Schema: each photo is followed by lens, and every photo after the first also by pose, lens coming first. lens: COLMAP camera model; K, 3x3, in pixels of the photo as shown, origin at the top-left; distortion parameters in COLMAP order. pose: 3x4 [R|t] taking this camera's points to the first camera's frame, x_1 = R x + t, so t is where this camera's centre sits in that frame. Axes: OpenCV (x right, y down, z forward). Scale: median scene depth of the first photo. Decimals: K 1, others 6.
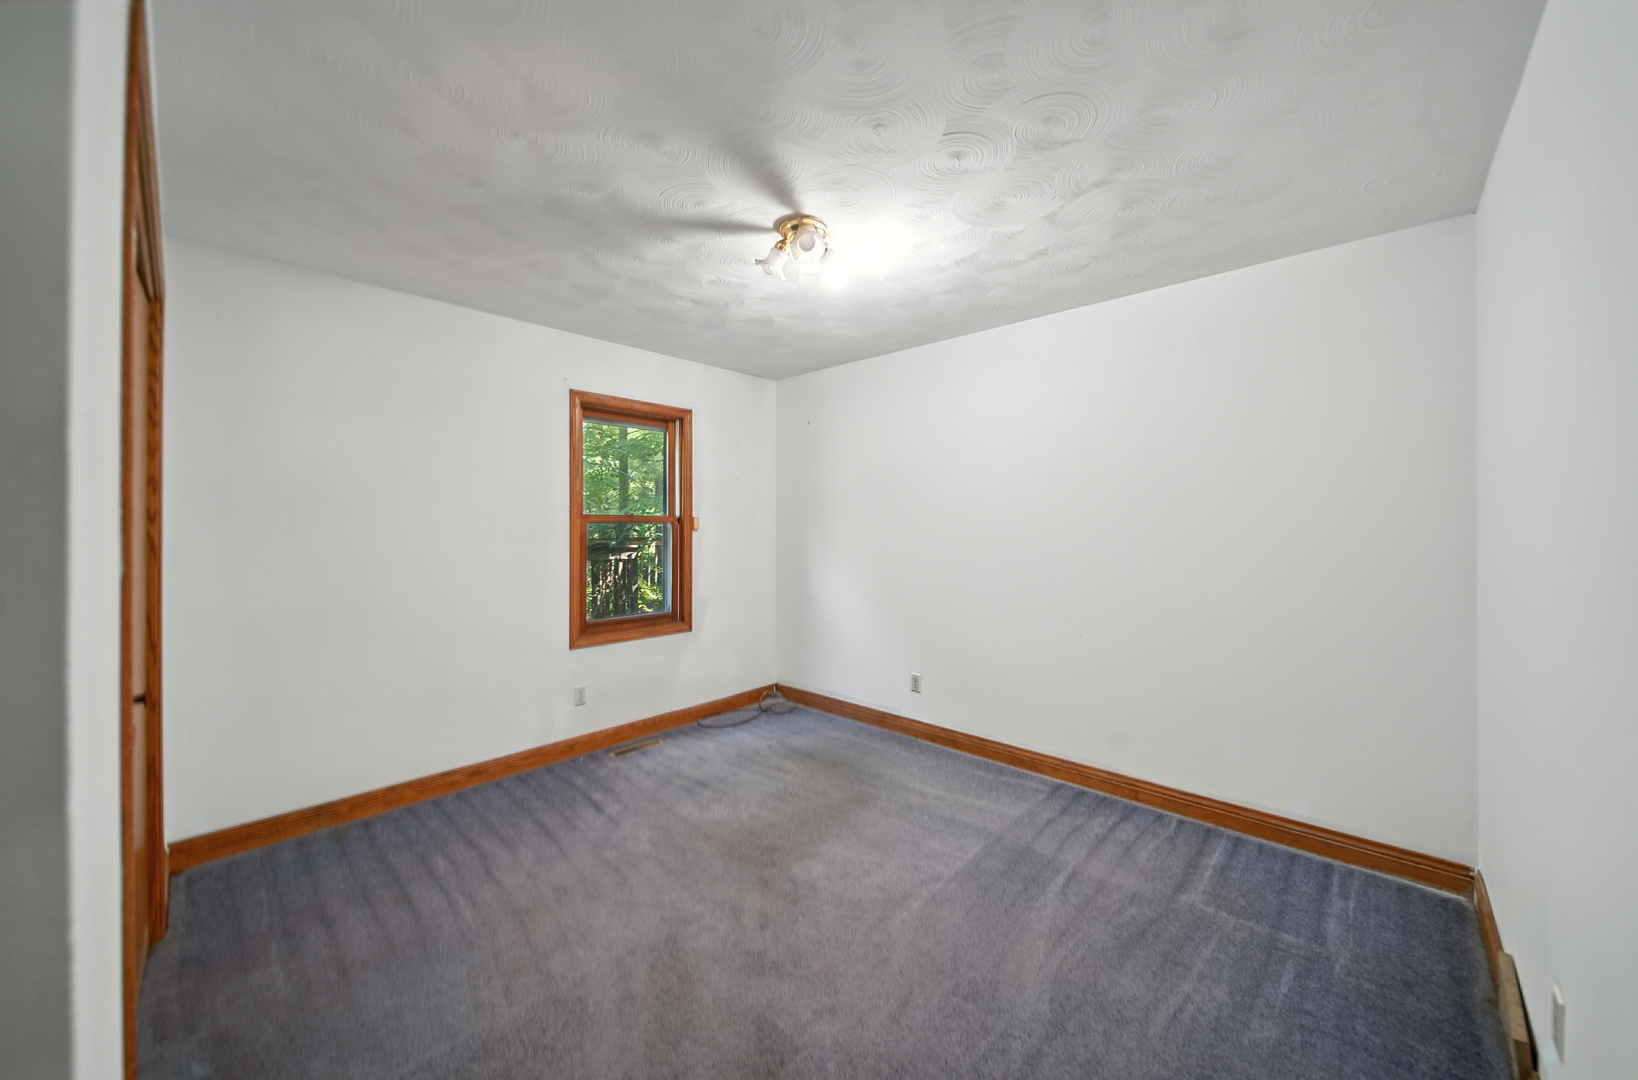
lens RADIAL K [[611.3, 0, 818.6], [0, 611.3, 522.5], [0, 0, 1]] dist [-0.007775, 0.000524]
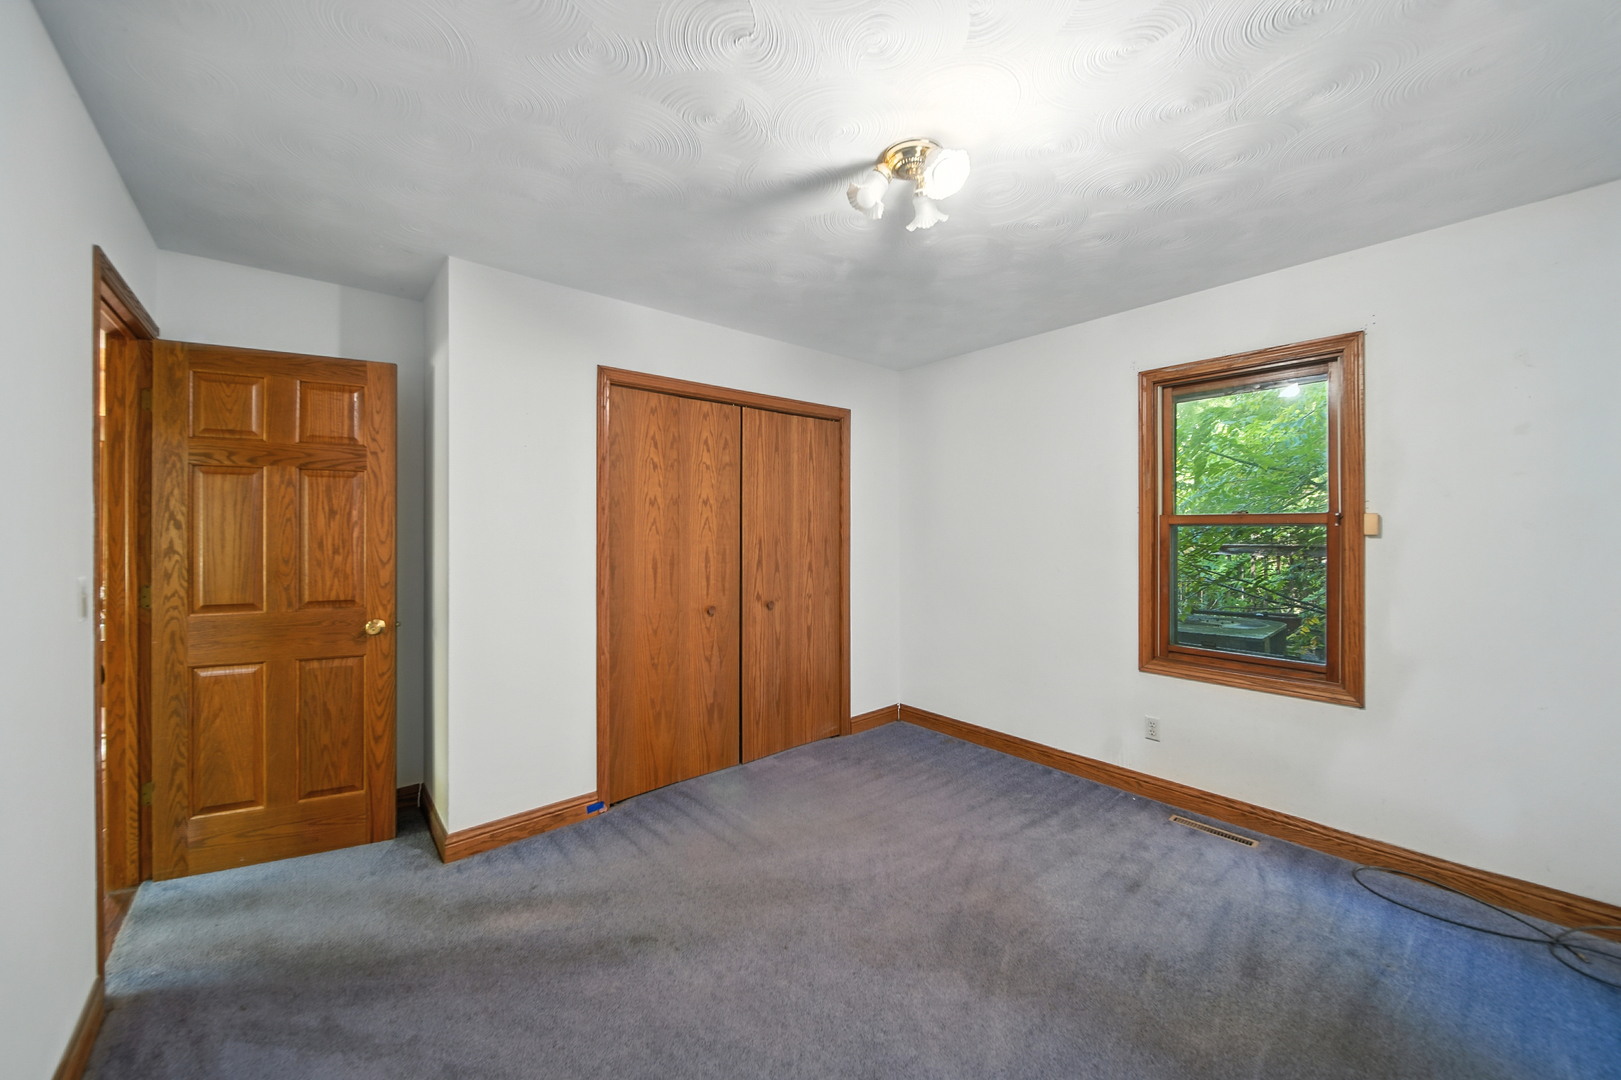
lens RADIAL K [[584.4, 0, 809.5], [0, 584.4, 536.3], [0, 0, 1]] dist [0.003749, -0.000930]
pose [[-0.083588, -0.000625, -0.996500, 0.453678], [-0.011632, 0.999932, 0.000349, 0.021036], [0.996433, 0.011621, -0.083590, 0.588005]]
